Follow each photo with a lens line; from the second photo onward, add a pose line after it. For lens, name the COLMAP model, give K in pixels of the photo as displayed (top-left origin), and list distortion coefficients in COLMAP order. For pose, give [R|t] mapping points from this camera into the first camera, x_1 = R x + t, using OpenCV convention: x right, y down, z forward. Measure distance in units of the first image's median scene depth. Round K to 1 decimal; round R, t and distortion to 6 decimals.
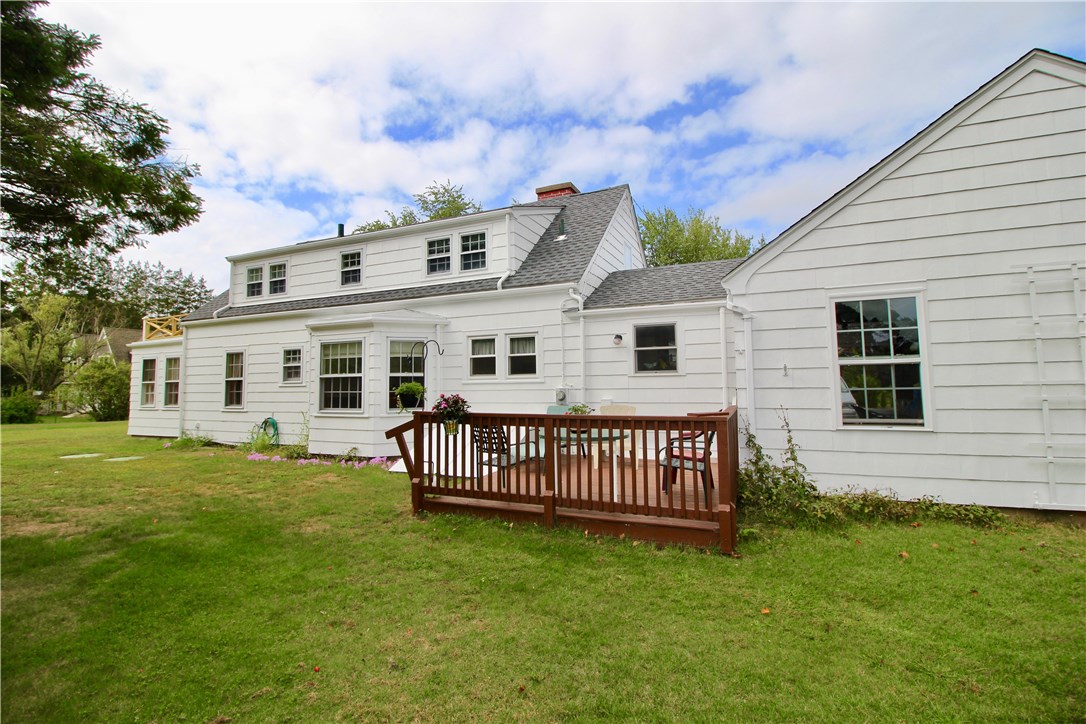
lens RADIAL K [[494.0, 0, 543.0], [0, 494.0, 362.0], [0, 0, 1]] dist [-0.033275, 0.000103]
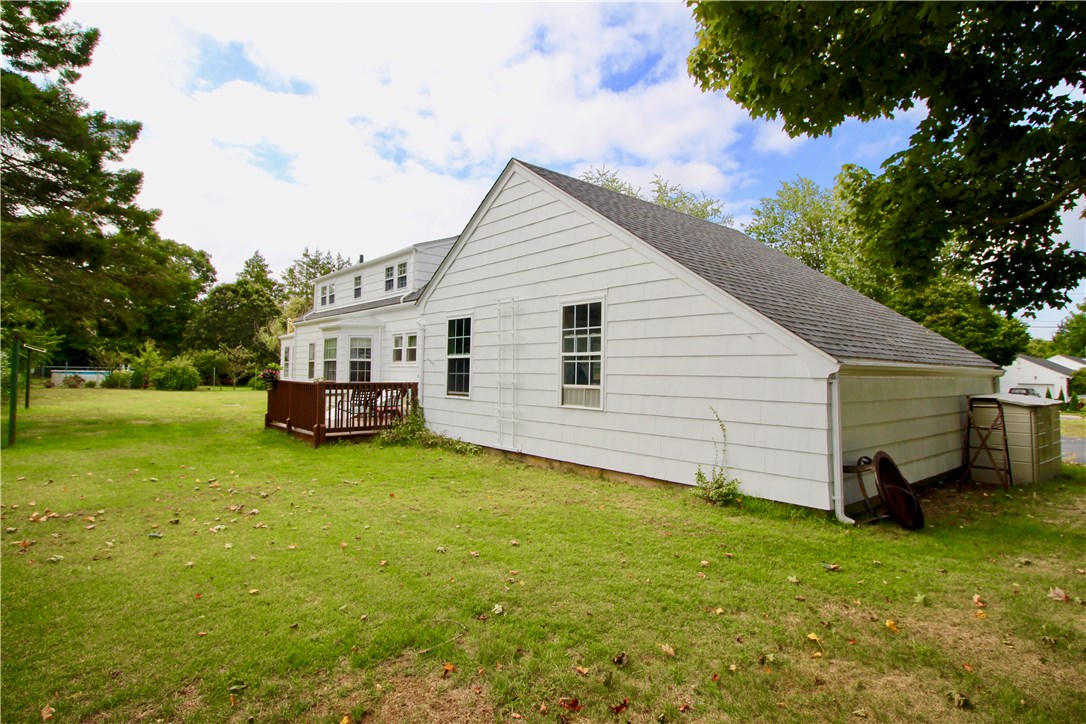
lens RADIAL K [[563.0, 0, 543.0], [0, 563.0, 362.0], [0, 0, 1]] dist [0.055665, 0.000158]
pose [[0.900046, 0.006617, -0.435744, 0.495403], [0.011707, 0.999157, 0.039354, -0.015153], [0.435637, -0.040521, 0.899210, -0.170844]]
